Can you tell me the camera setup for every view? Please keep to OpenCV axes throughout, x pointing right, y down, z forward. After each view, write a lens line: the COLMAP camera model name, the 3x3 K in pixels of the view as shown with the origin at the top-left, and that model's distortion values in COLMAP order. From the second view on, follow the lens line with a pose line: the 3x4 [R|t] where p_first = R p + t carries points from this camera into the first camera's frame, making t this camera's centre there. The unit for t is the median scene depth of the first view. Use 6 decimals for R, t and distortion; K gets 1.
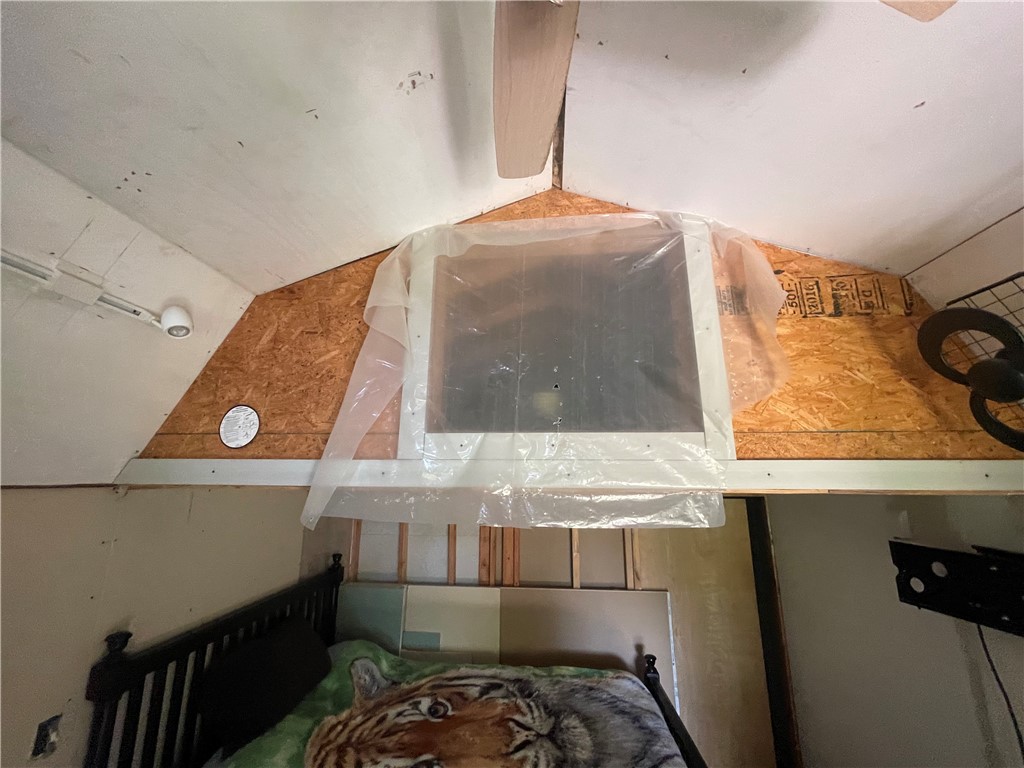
lens RADIAL K [[413.3, 0, 514.0], [0, 413.3, 387.6], [0, 0, 1]] dist [-0.003217, 0.000411]
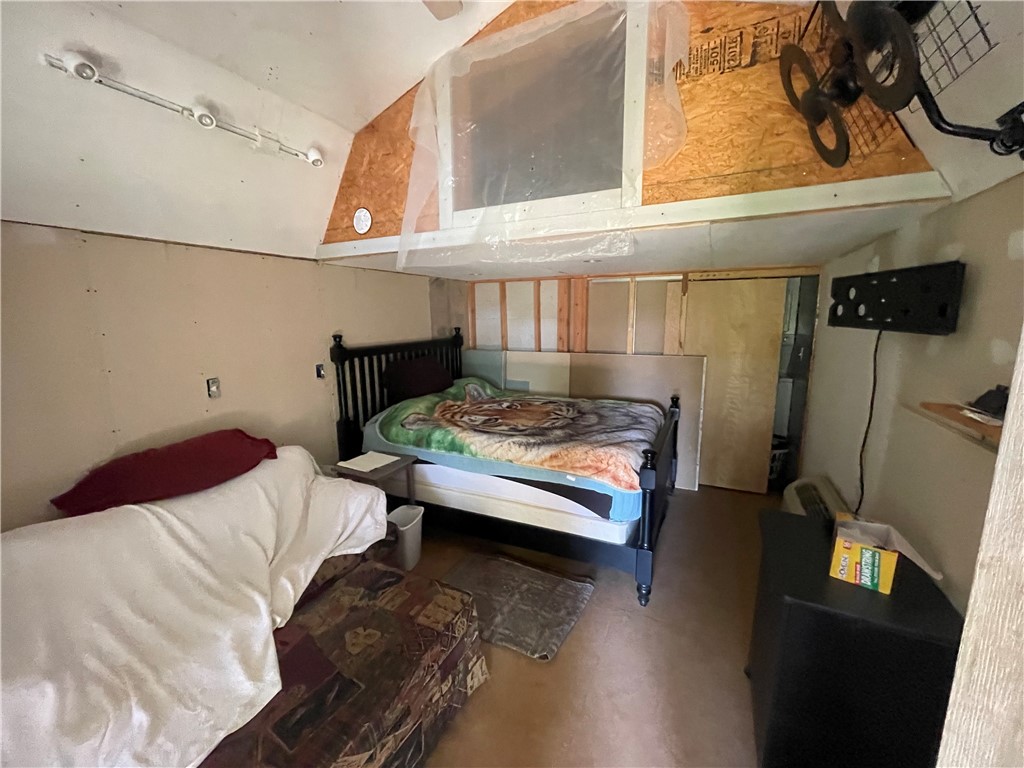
lens RADIAL K [[413.3, 0, 514.0], [0, 413.3, 387.6], [0, 0, 1]] dist [-0.003217, 0.000411]
pose [[0.933532, 0.043804, -0.355807, 0.584098], [0.095897, 0.925825, 0.365585, 0.168886], [0.345429, -0.375406, 0.860087, -0.543874]]
